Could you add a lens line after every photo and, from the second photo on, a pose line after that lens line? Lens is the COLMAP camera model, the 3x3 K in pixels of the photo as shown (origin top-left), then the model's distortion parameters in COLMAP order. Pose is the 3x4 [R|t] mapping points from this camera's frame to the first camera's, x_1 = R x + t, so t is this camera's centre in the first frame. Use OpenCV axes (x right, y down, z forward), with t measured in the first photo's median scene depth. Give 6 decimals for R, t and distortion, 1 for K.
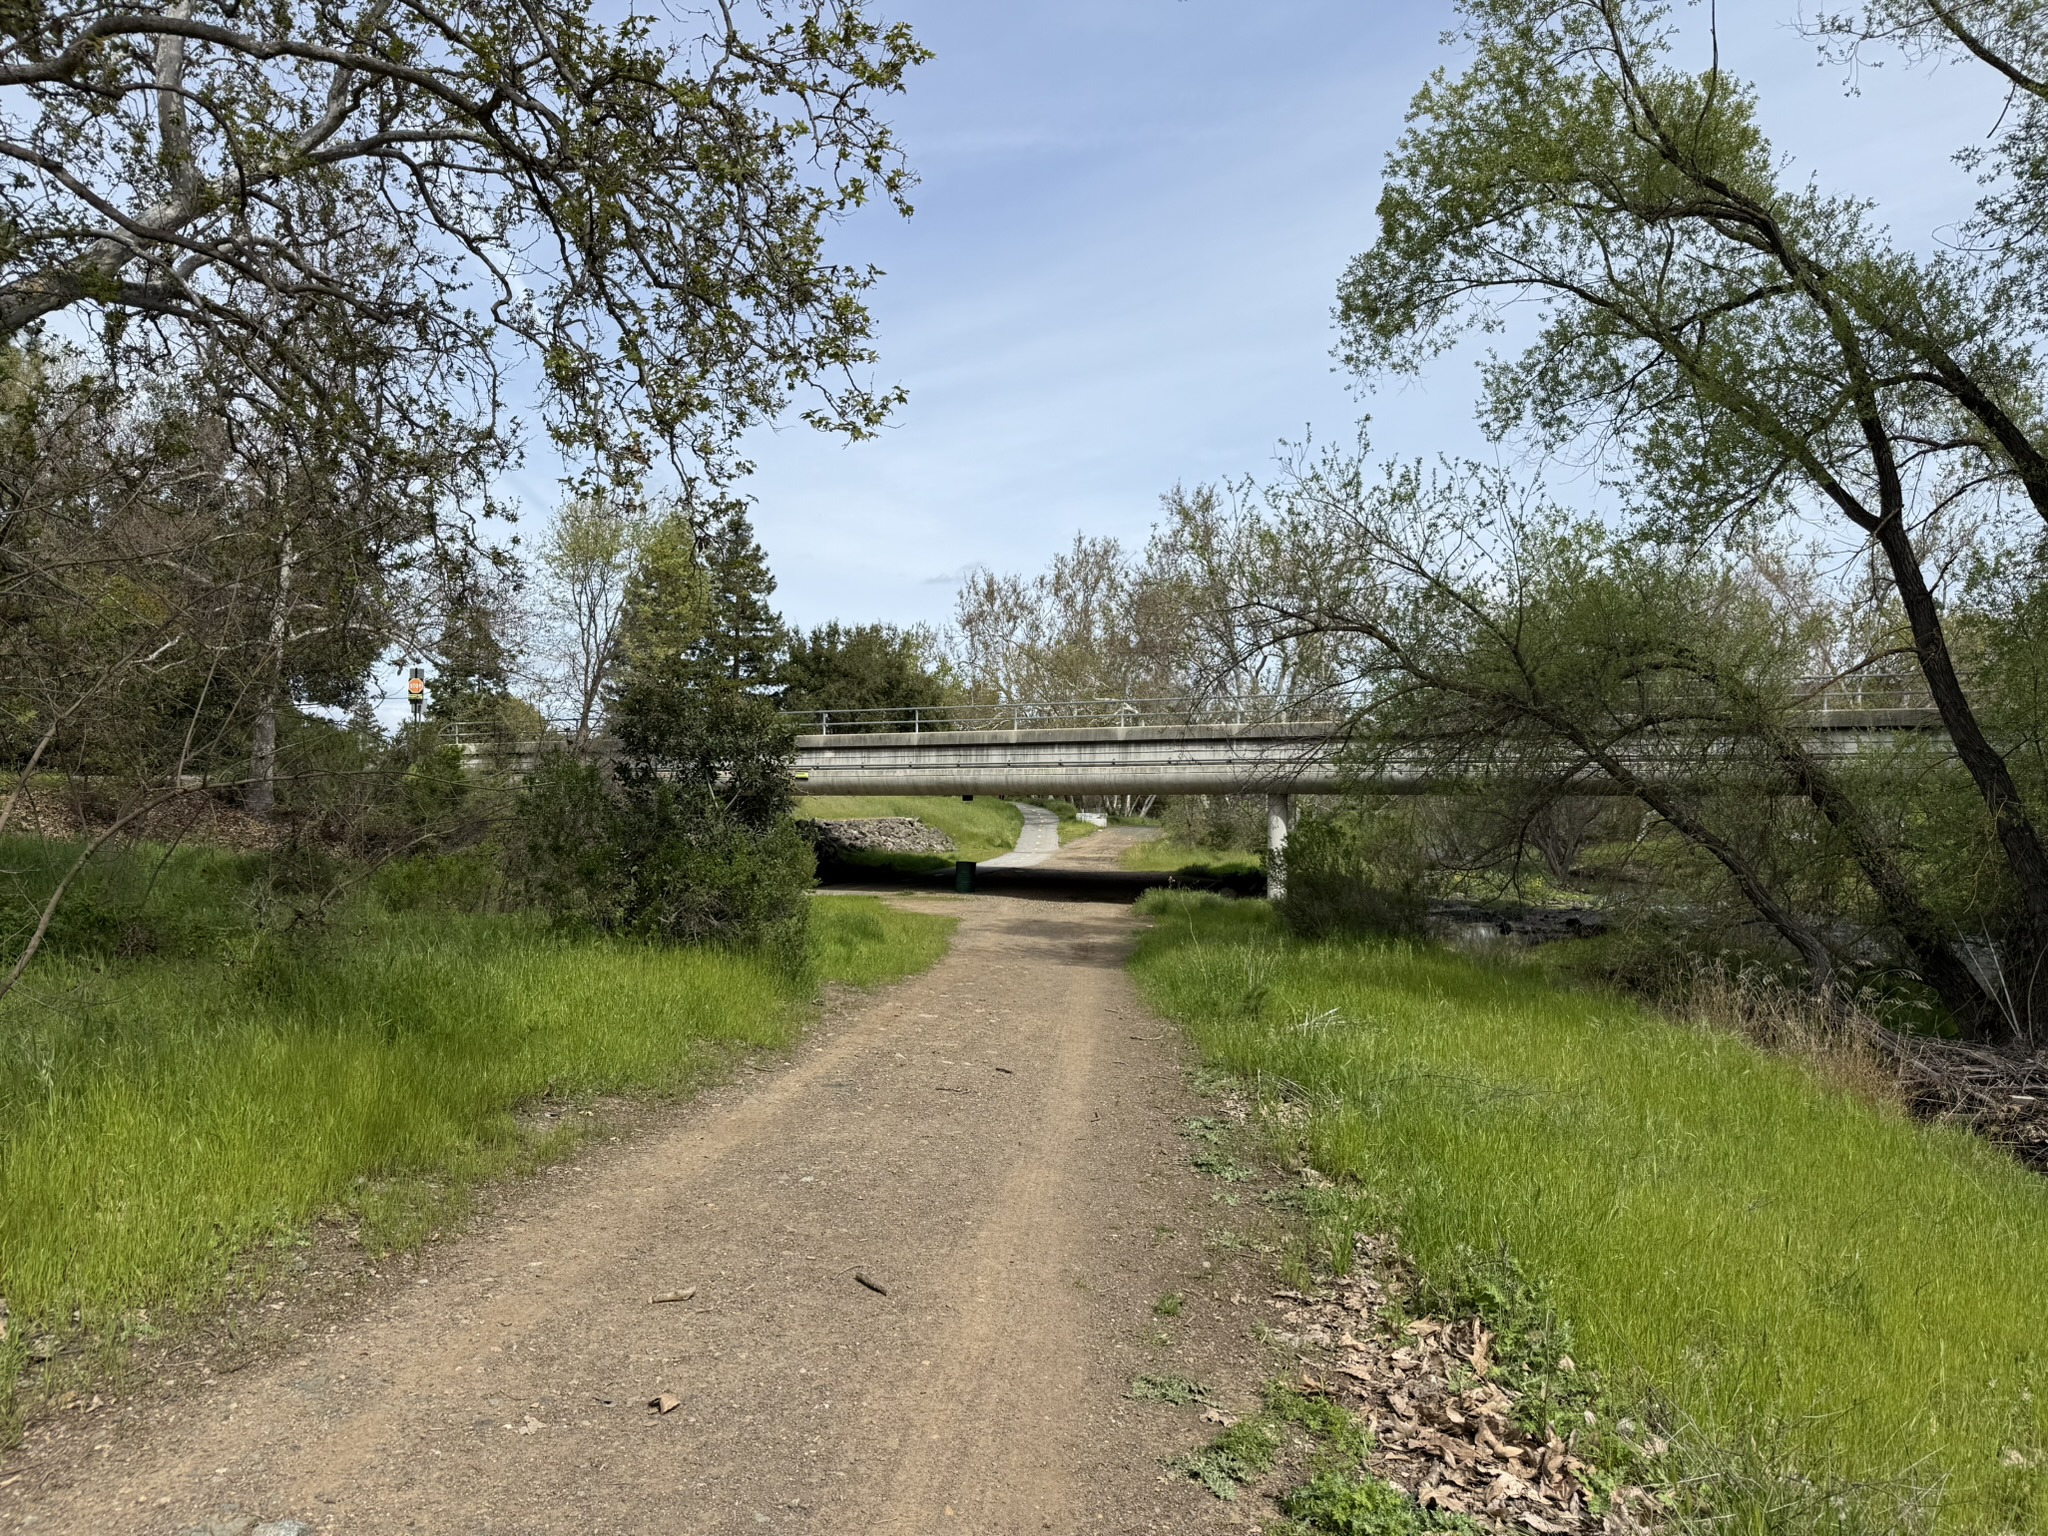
lens RADIAL K [[1437.4, 0, 1024.0], [0, 1437.4, 768.0], [0, 0, 1]] dist [-0.032418, -0.003345]
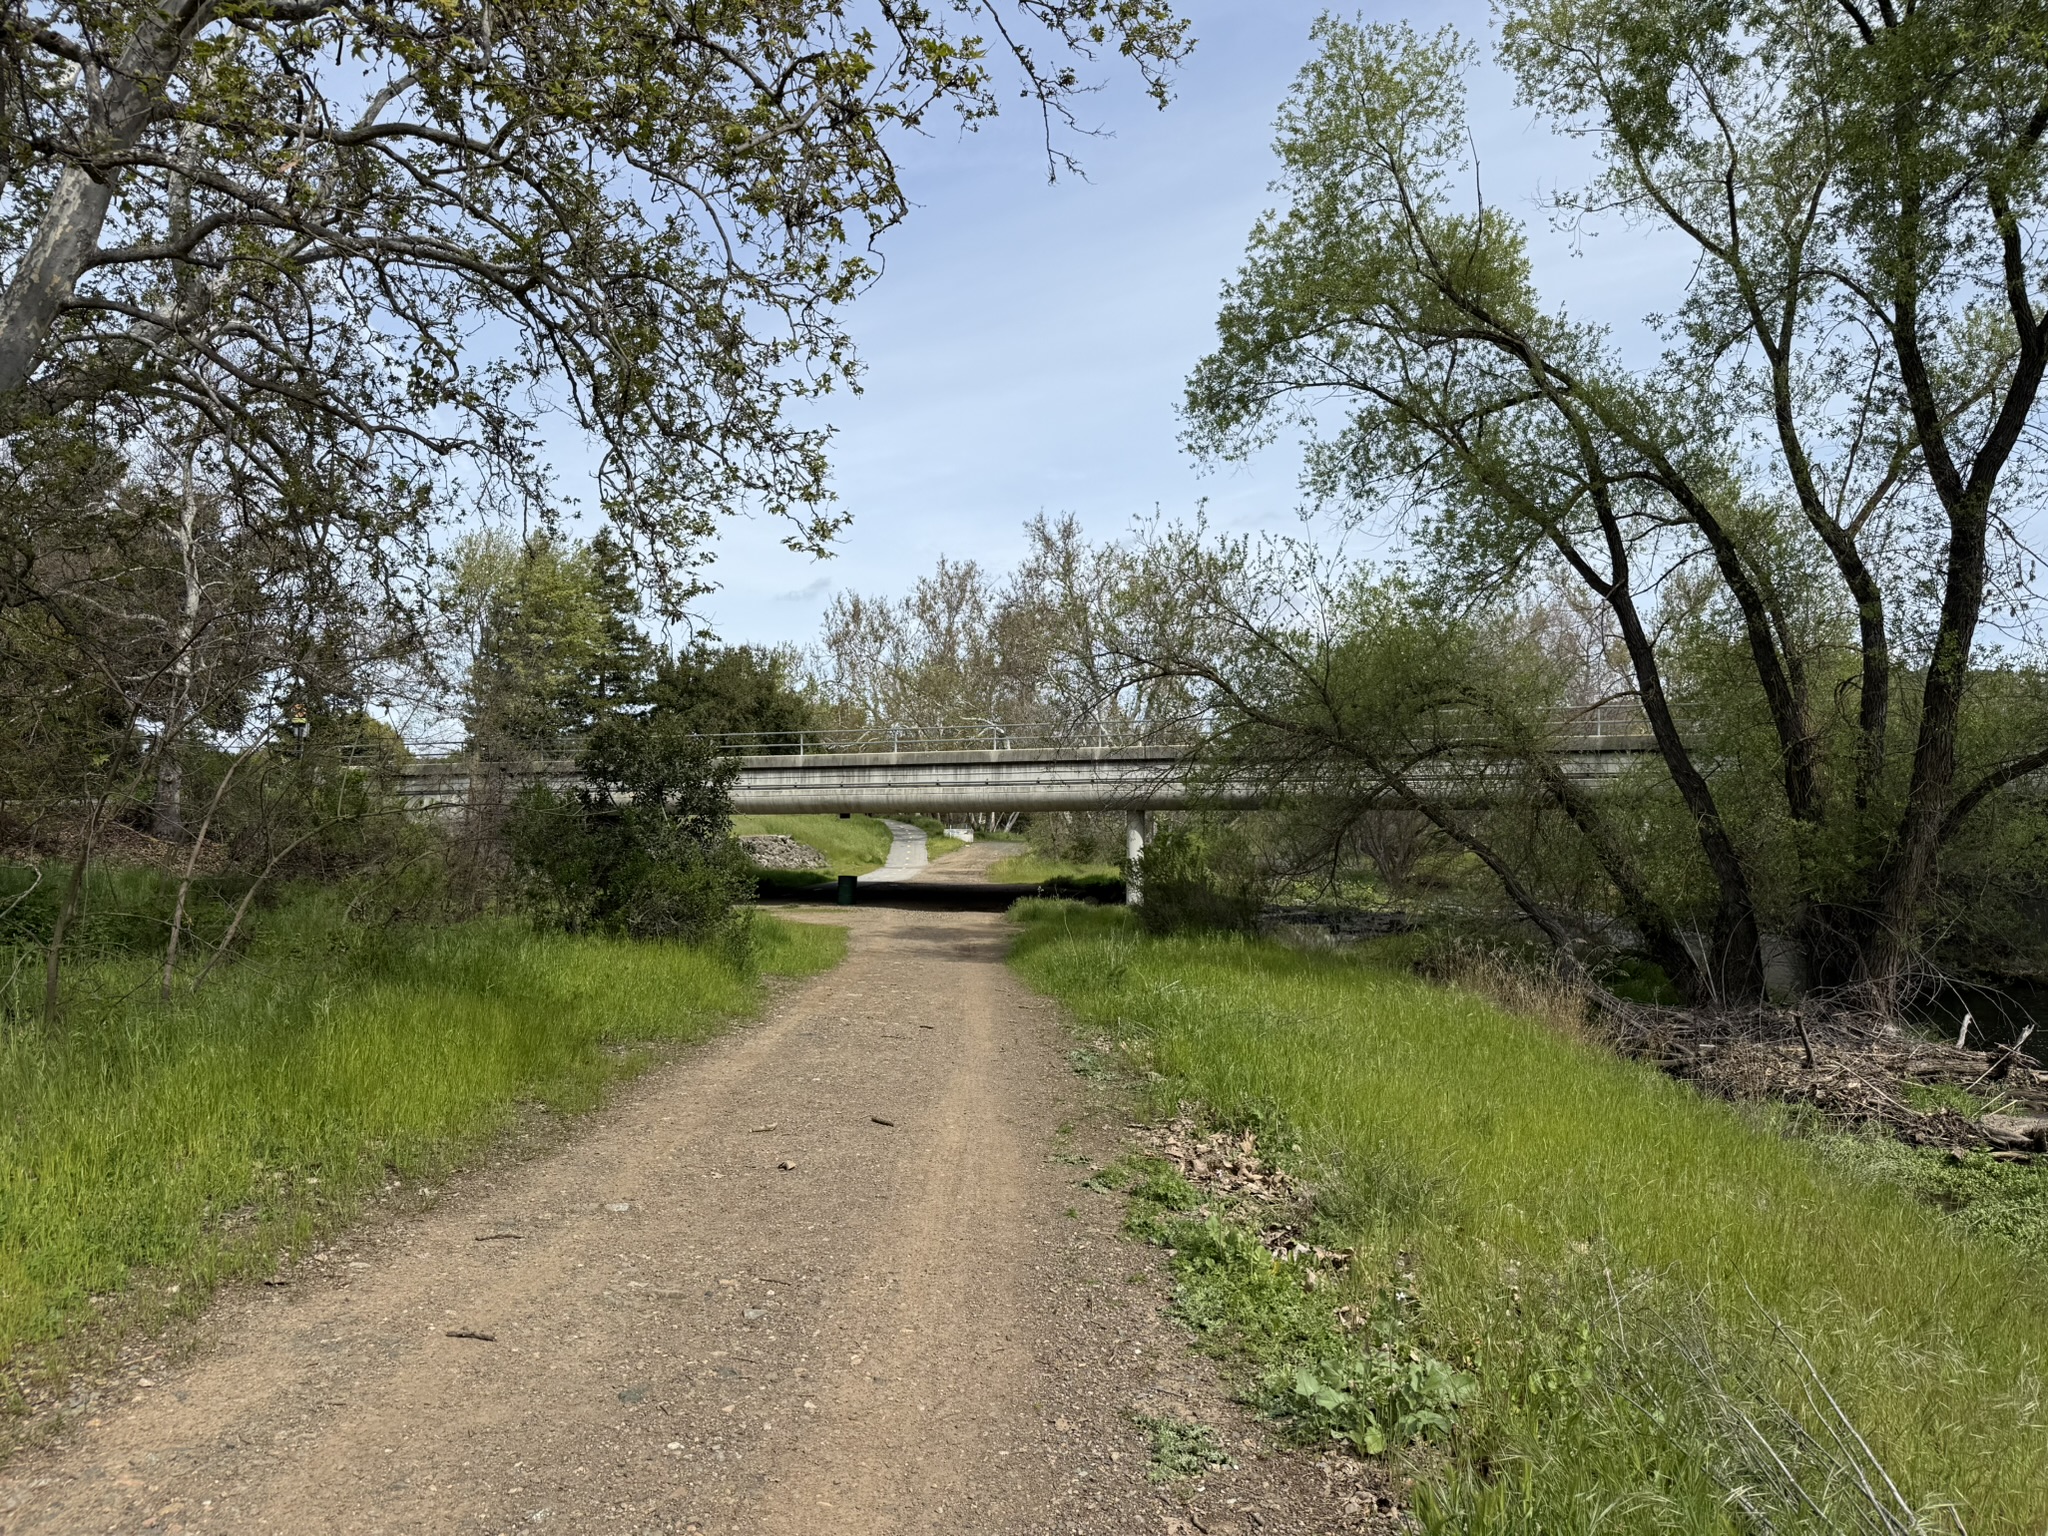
lens RADIAL K [[1437.4, 0, 1024.0], [0, 1437.4, 768.0], [0, 0, 1]] dist [-0.032418, -0.003345]
pose [[0.995363, -0.005796, 0.096013, -0.023239], [0.006841, 0.999921, -0.010562, -0.004993], [-0.095944, 0.011170, 0.995324, -0.146793]]
